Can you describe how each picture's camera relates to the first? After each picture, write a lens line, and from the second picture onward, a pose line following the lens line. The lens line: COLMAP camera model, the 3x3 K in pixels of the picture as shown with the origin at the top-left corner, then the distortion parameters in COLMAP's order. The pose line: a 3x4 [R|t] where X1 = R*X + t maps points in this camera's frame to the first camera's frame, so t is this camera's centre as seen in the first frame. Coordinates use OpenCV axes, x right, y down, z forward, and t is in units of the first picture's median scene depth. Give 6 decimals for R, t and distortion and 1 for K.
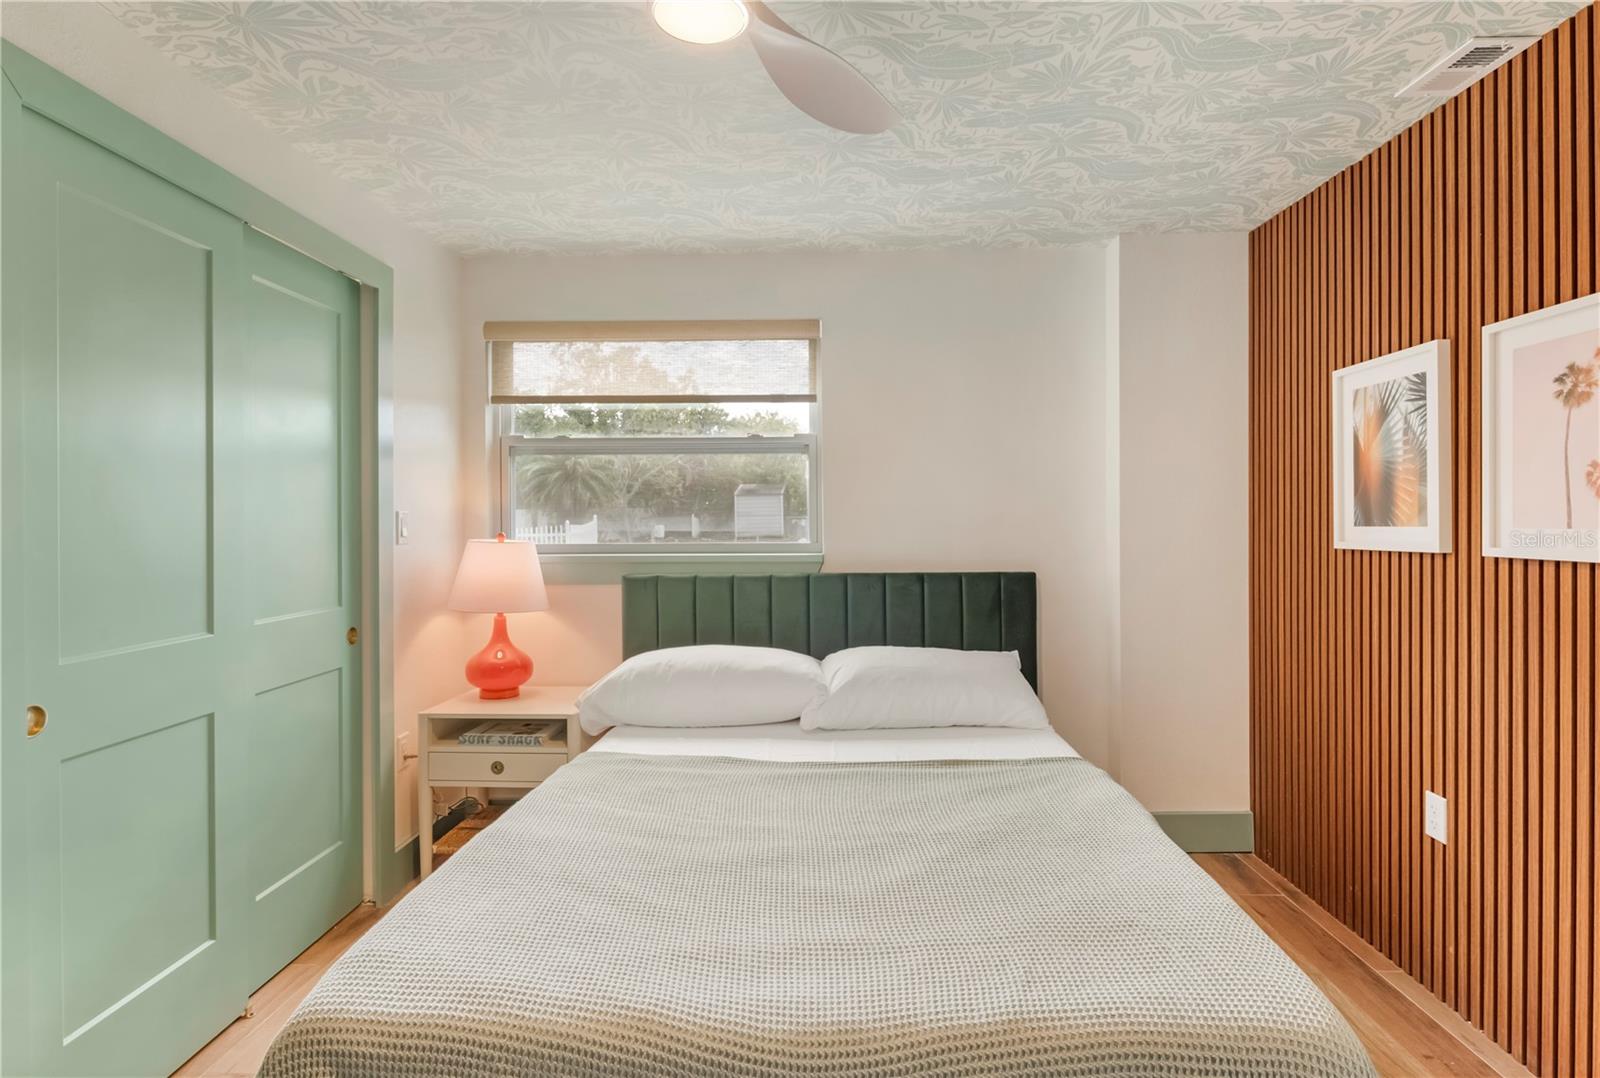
lens RADIAL K [[806.5, 0, 803.5], [0, 806.5, 518.2], [0, 0, 1]] dist [0.009276, -0.006942]
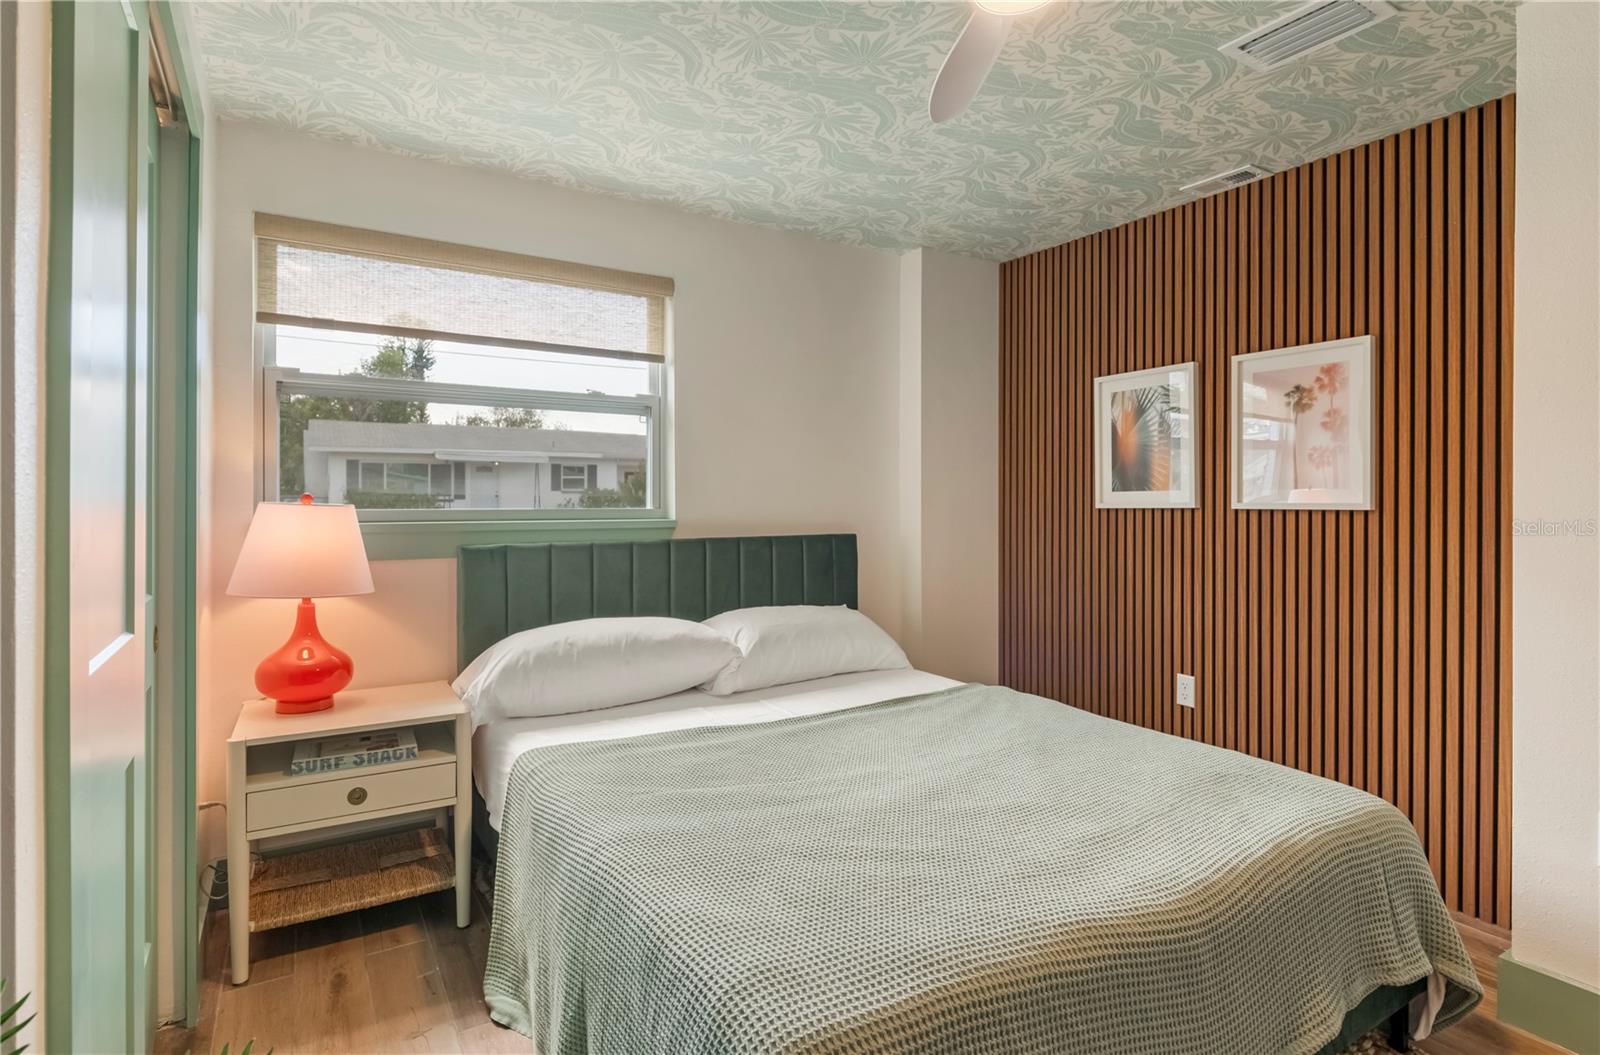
lens RADIAL K [[798.2, 0, 790.2], [0, 798.2, 495.8], [0, 0, 1]] dist [0.009019, -0.002202]
pose [[0.840206, 0.008128, 0.542207, -0.502489], [-0.005434, 0.999964, -0.006570, 0.028389], [-0.542241, 0.002574, 0.840219, 0.149949]]
